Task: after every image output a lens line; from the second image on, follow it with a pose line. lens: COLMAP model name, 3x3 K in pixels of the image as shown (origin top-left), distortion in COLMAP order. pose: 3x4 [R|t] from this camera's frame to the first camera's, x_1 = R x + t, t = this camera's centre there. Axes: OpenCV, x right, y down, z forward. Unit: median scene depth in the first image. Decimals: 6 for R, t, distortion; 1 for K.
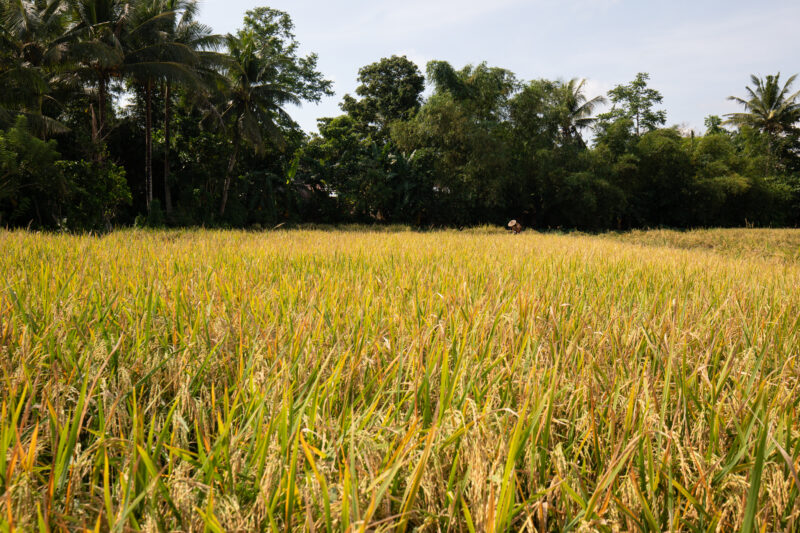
lens RADIAL K [[791.8, 0, 398.2], [0, 791.8, 265.5], [0, 0, 1]] dist [0.012734, 0.000000]
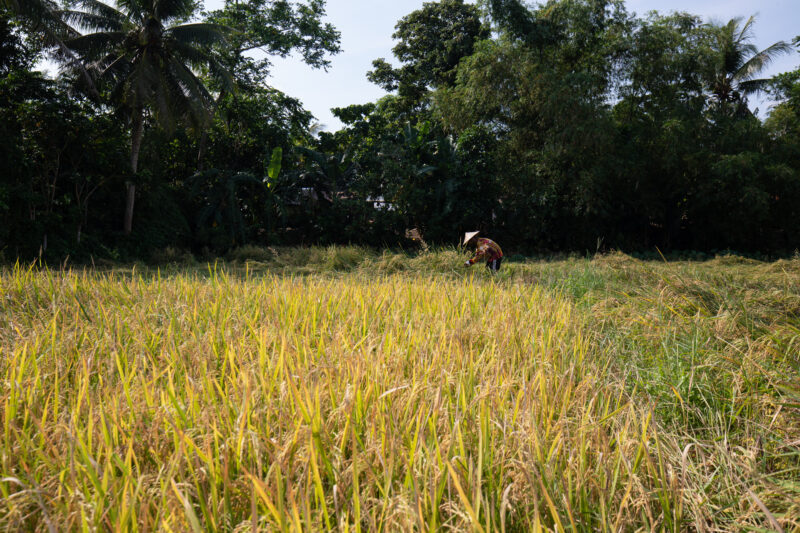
lens RADIAL K [[791.8, 0, 402.8], [0, 791.8, 266.8], [0, 0, 1]] dist [0.012734, 0.000000]
pose [[0.977306, -0.005878, -0.211750, 0.102844], [-0.001206, 0.999444, -0.033310, -0.013609], [0.211828, 0.032810, 0.976756, 0.352126]]
